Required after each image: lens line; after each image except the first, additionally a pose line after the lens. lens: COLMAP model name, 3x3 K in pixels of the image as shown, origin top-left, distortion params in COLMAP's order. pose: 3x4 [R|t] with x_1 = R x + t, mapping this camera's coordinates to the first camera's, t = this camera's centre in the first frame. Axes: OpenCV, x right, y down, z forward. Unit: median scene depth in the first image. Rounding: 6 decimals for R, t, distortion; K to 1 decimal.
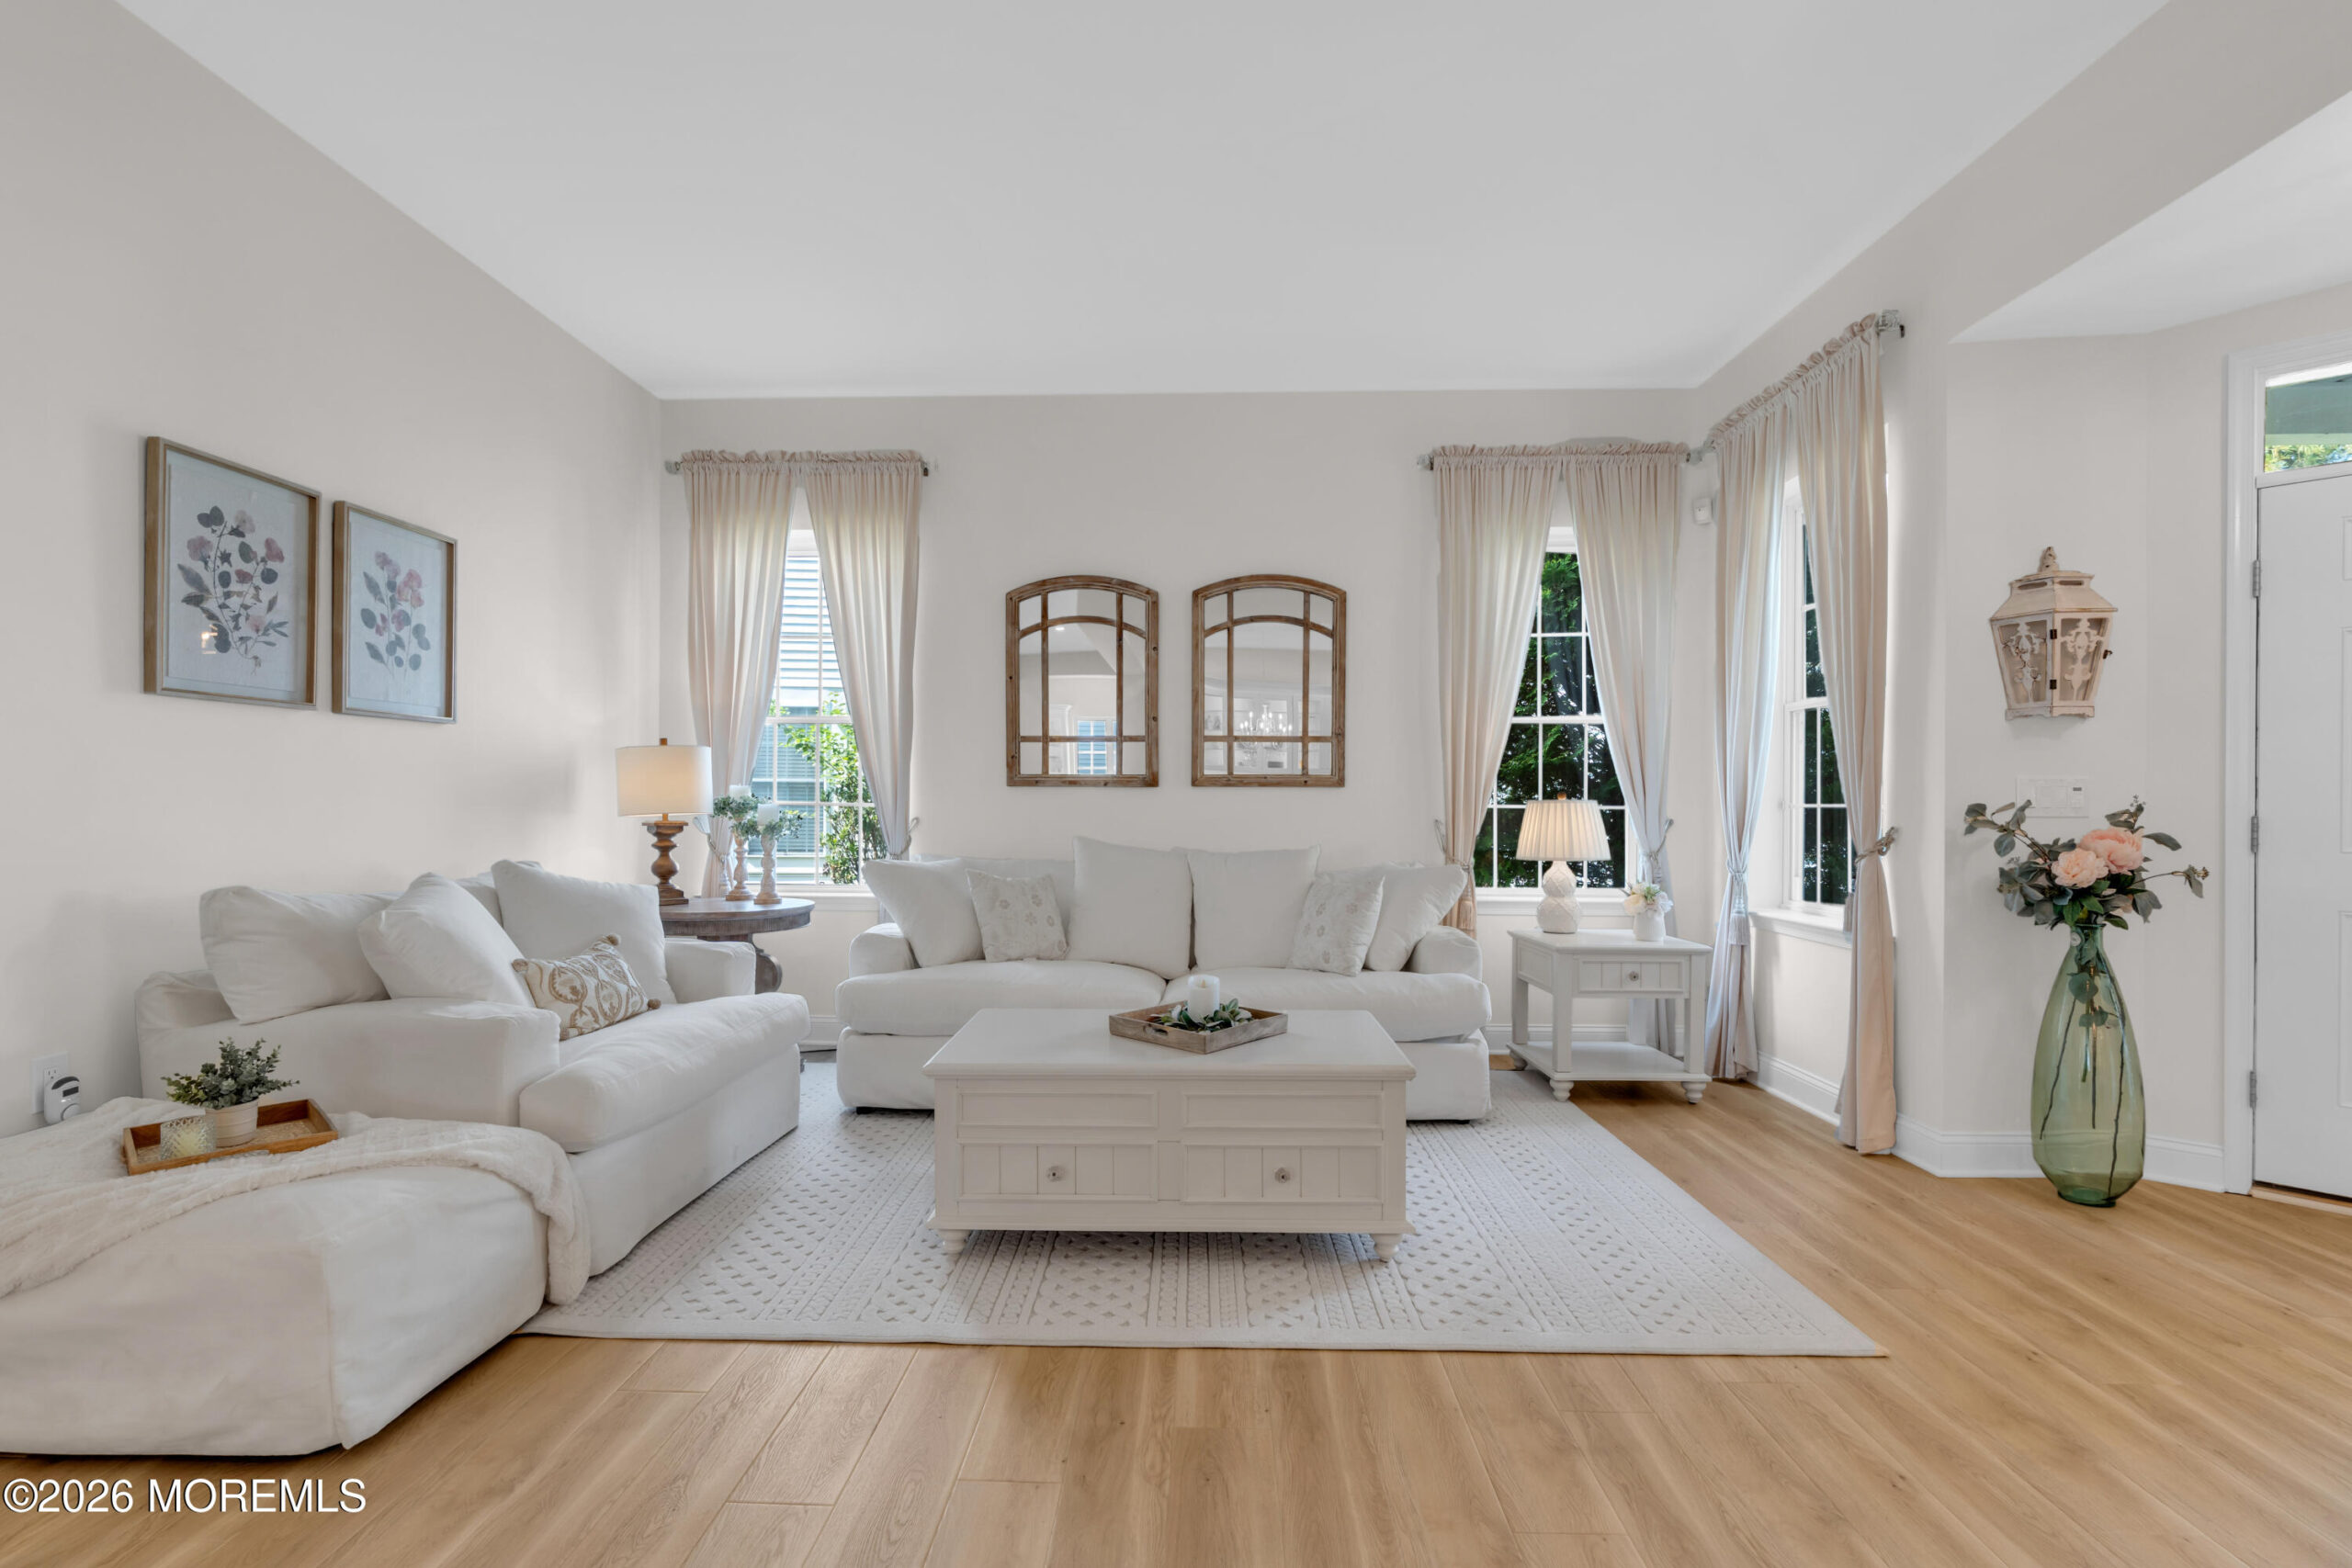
lens RADIAL K [[1062.4, 0, 1171.3], [0, 1062.4, 808.7], [0, 0, 1]] dist [-0.008545, 0.000171]
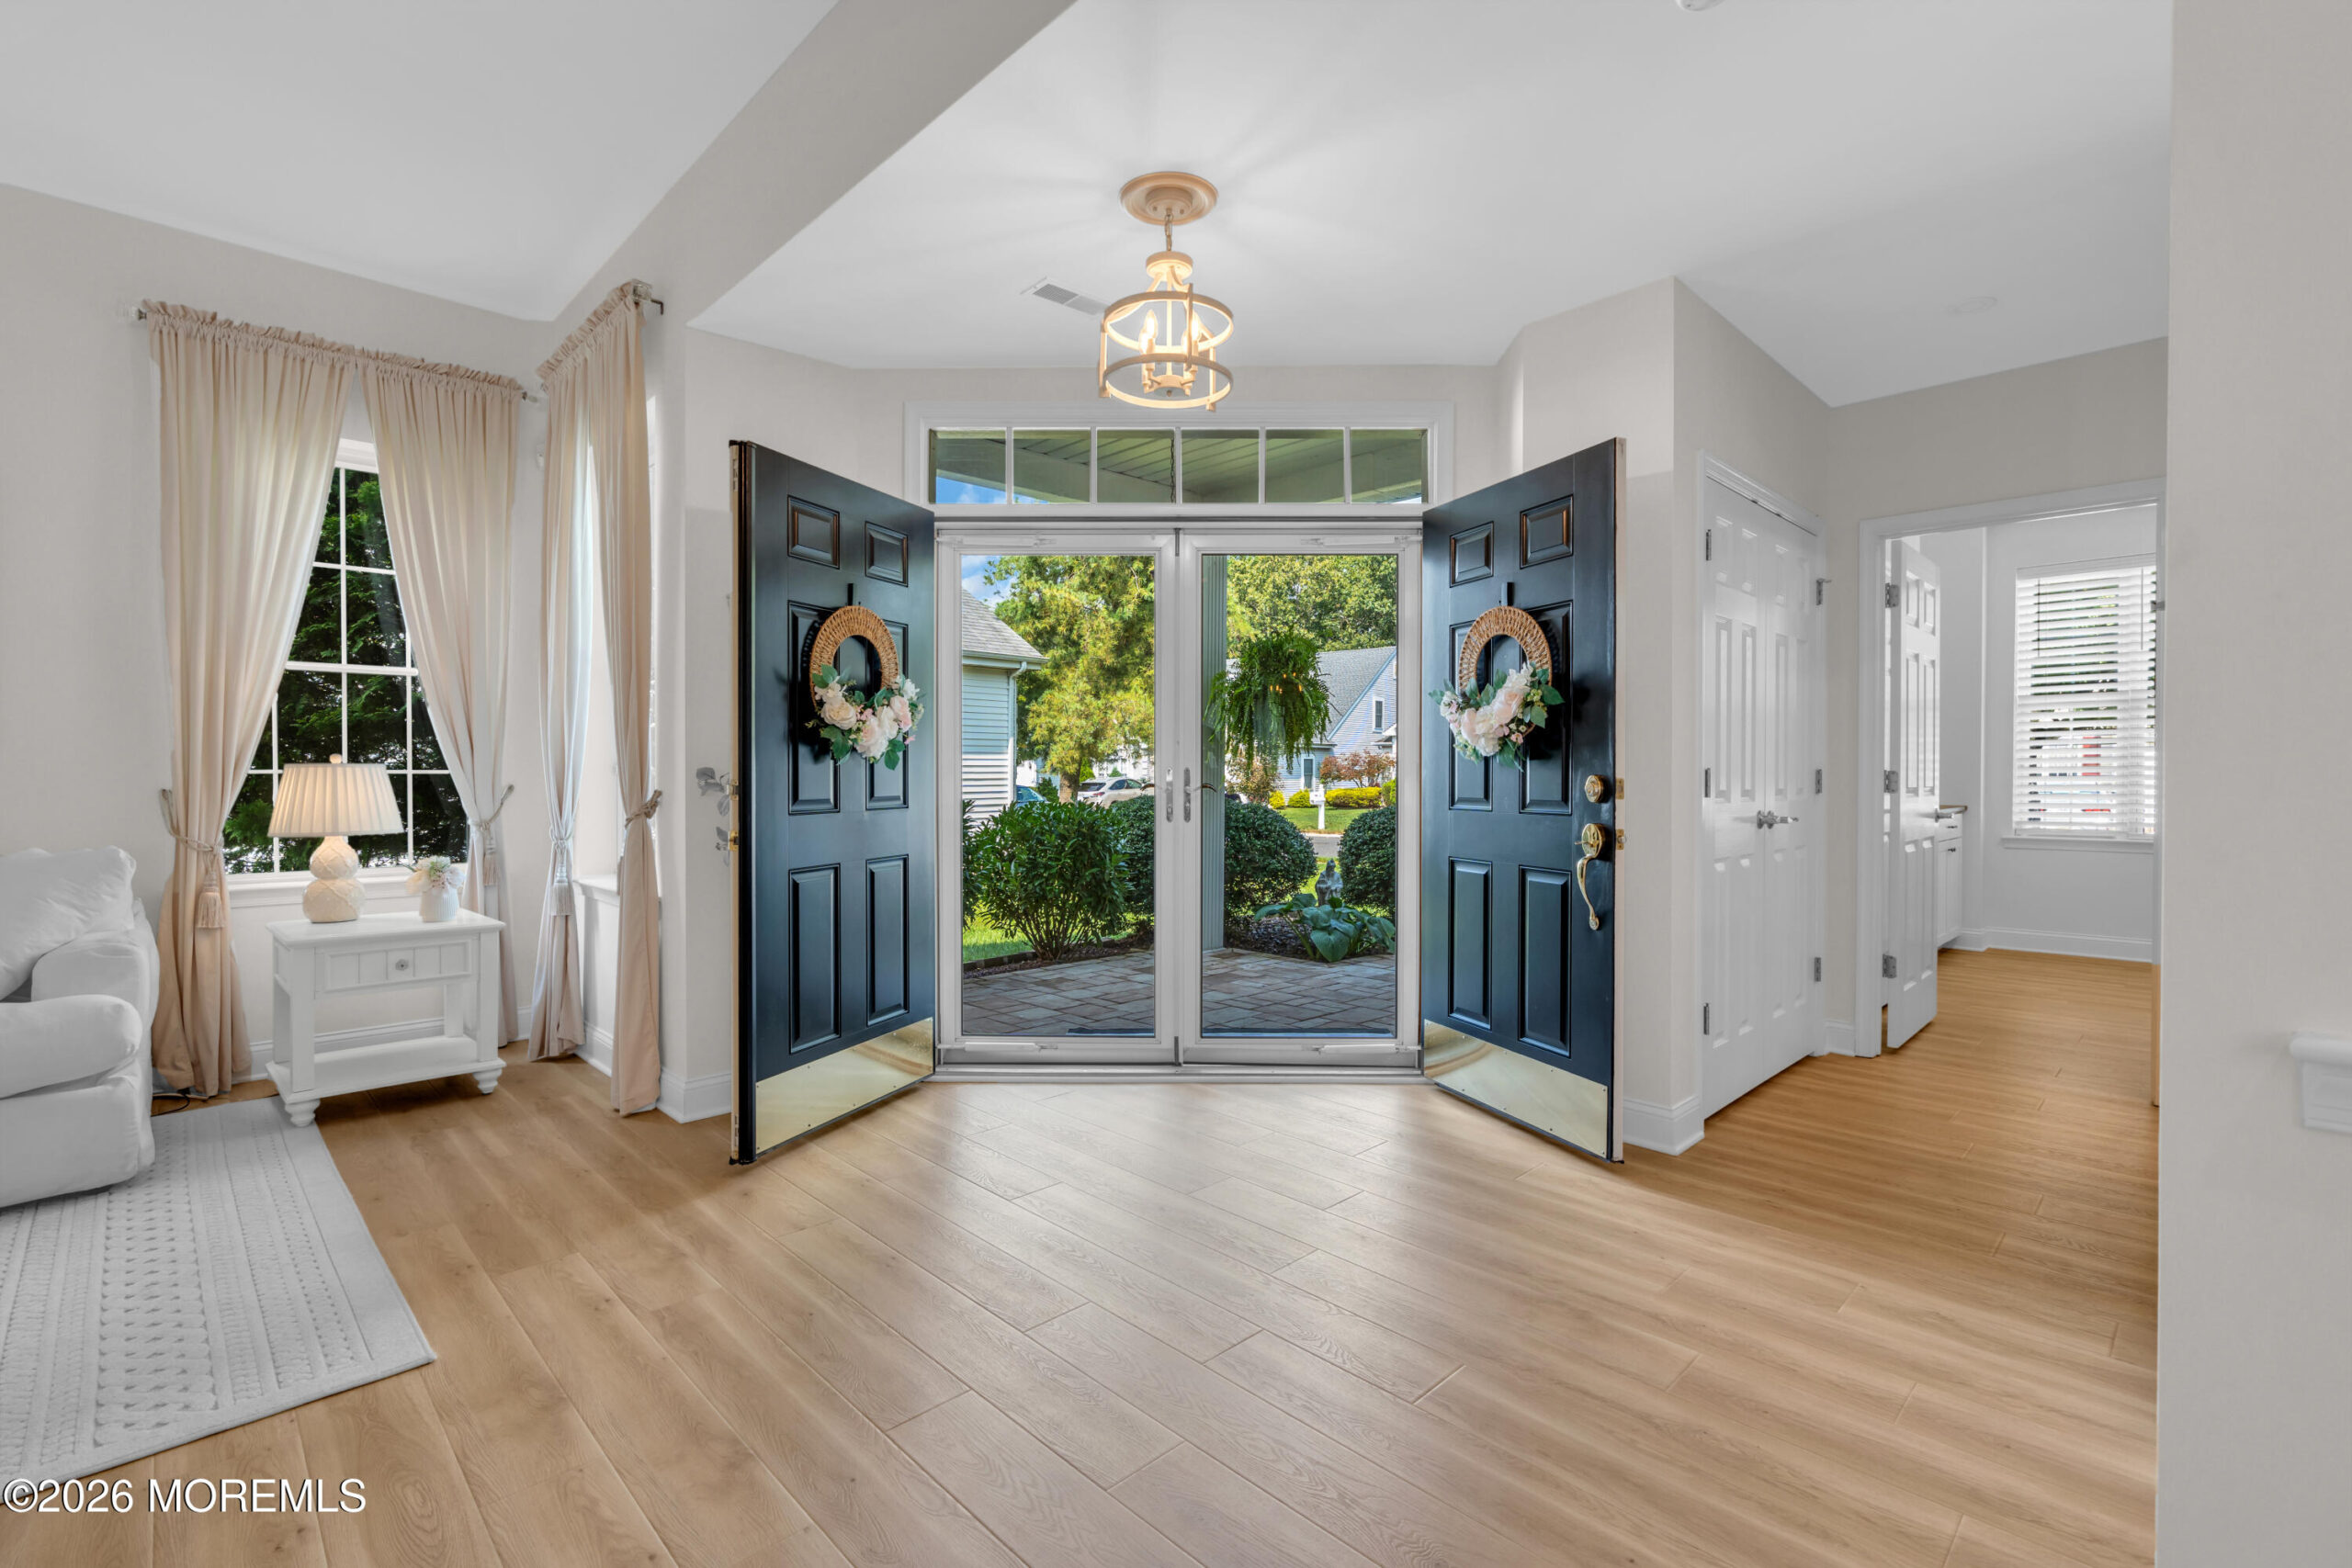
lens RADIAL K [[1056.4, 0, 1171.4], [0, 1056.4, 776.5], [0, 0, 1]] dist [-0.004310, 0.000314]
pose [[0.692883, -0.007688, 0.721009, 0.230434], [0.004449, 0.999970, 0.006387, -0.000504], [-0.721036, -0.001217, 0.692896, -0.056891]]
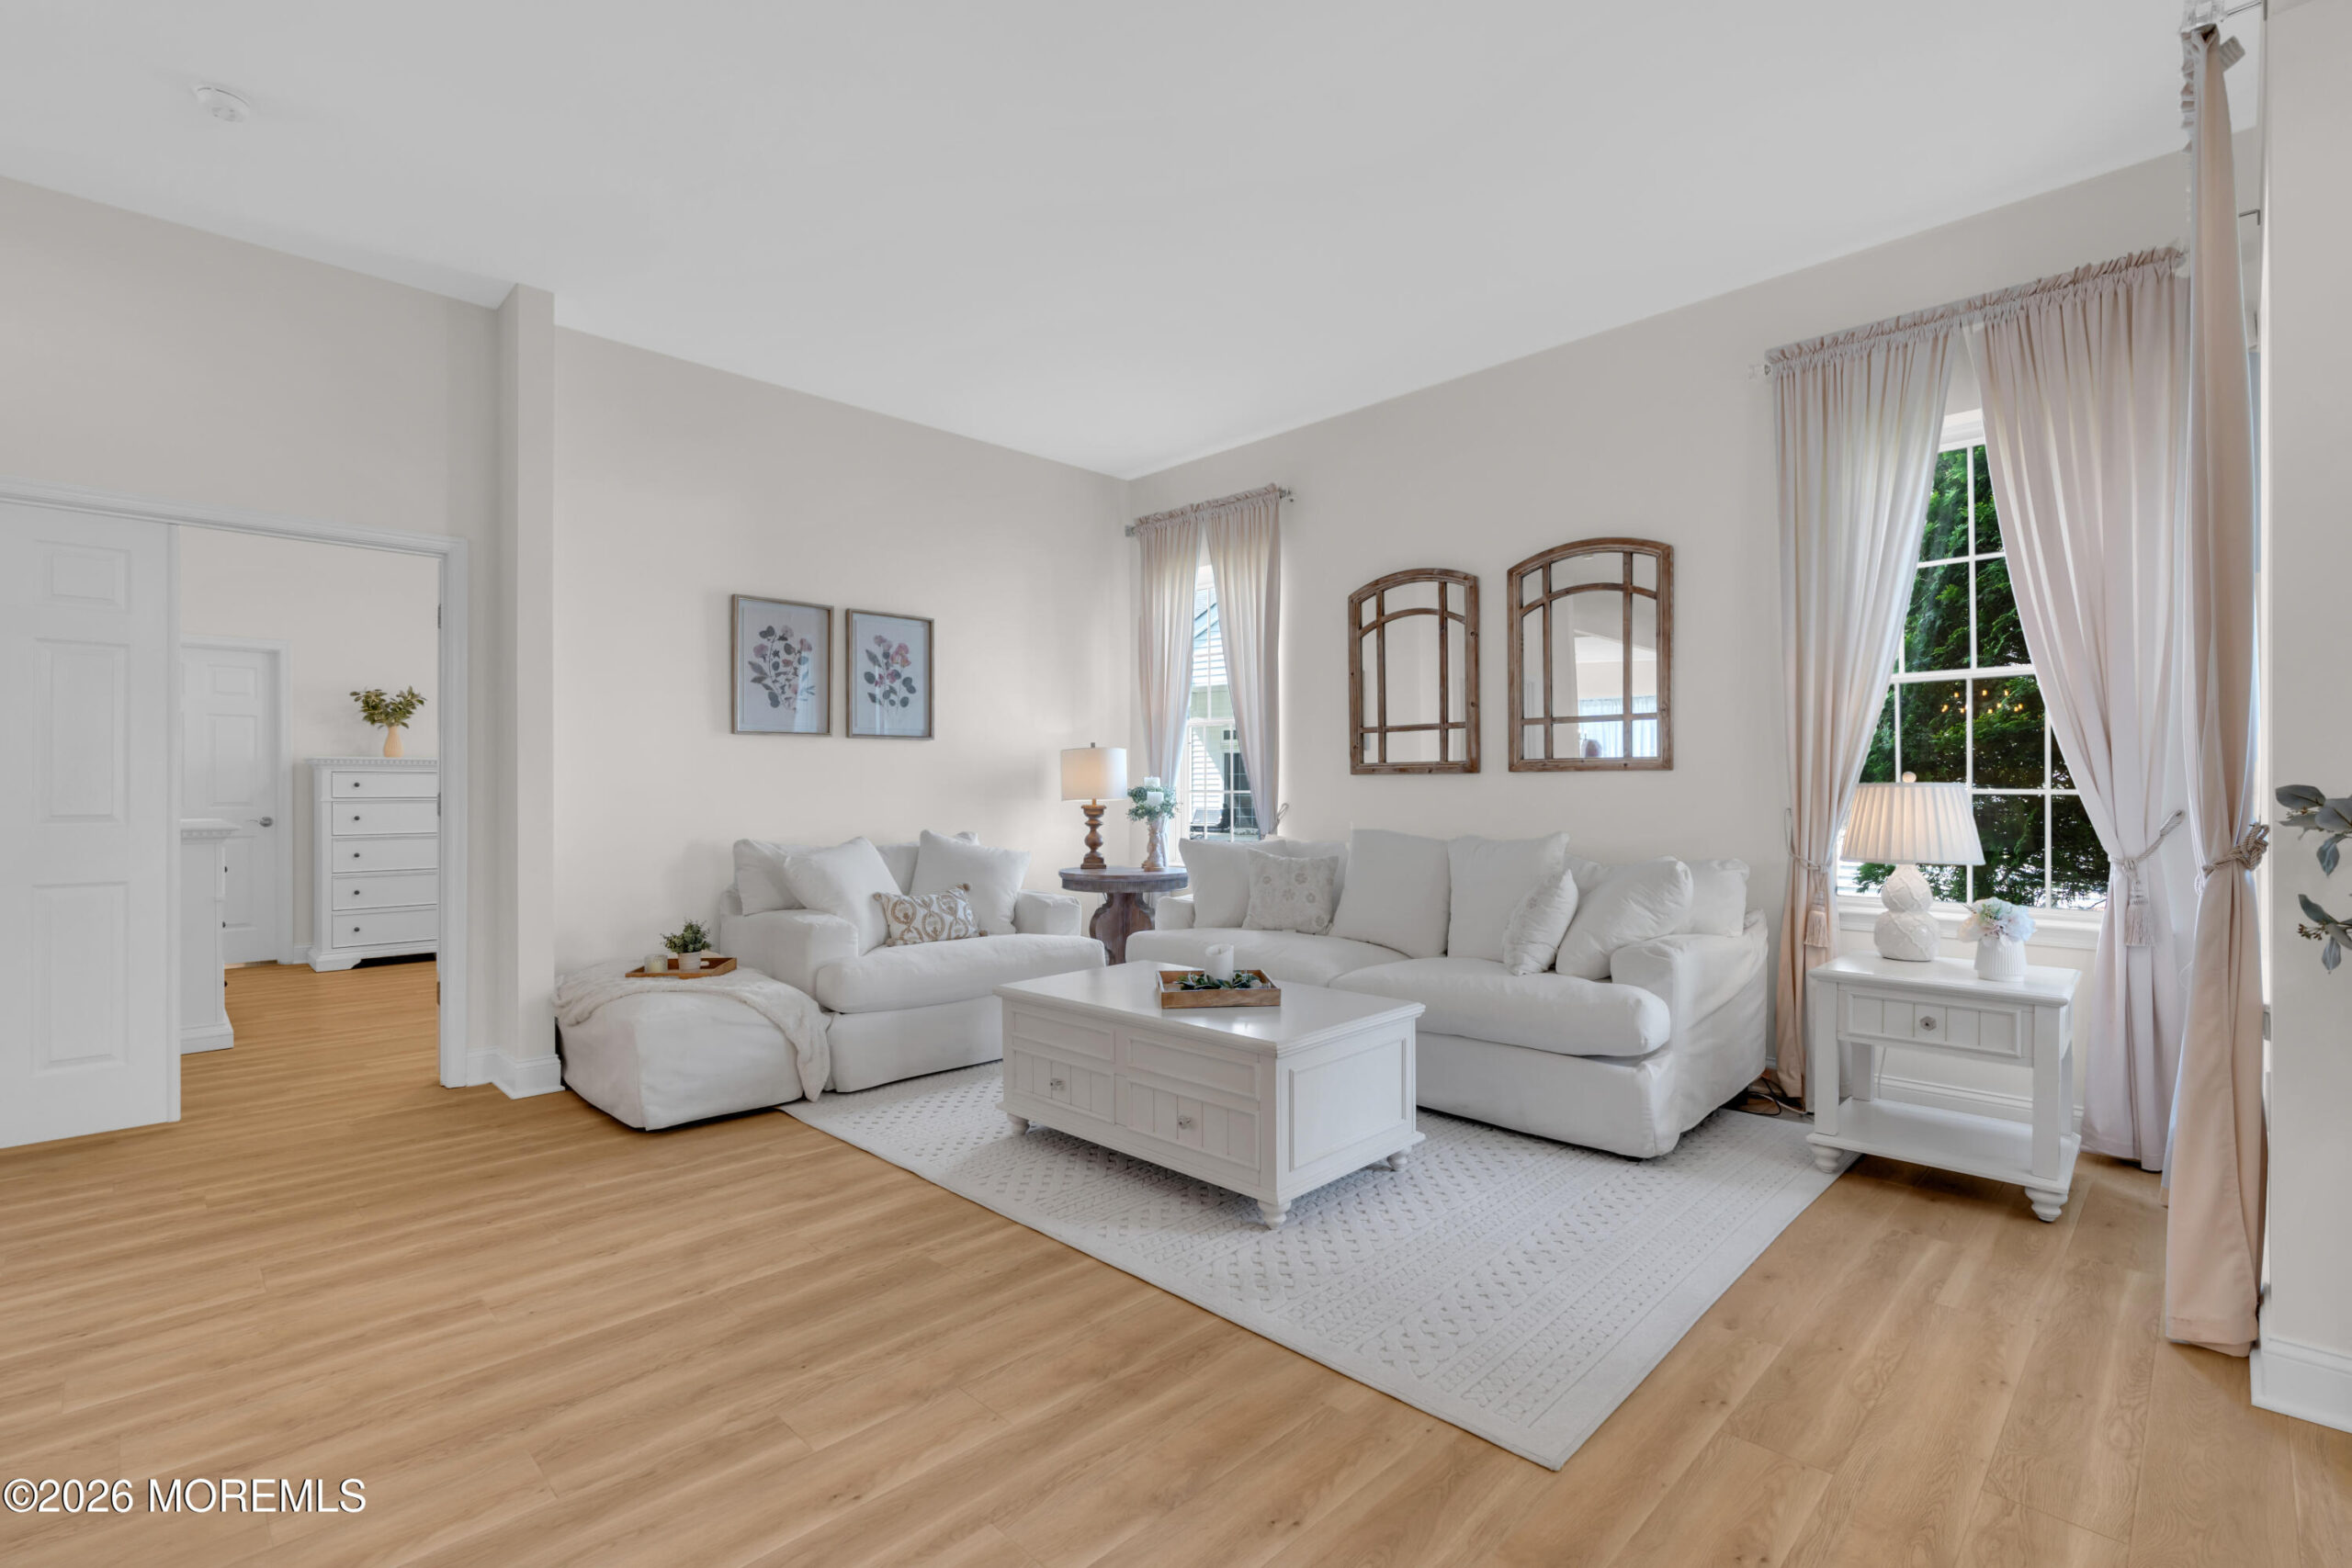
lens RADIAL K [[1055.0, 0, 1177.7], [0, 1055.0, 791.7], [0, 0, 1]] dist [-0.004787, 0.000307]
pose [[0.733894, -0.003121, -0.679257, 0.507024], [0.001165, 0.999994, -0.003336, -0.000435], [0.679263, 0.001657, 0.733893, 0.104473]]
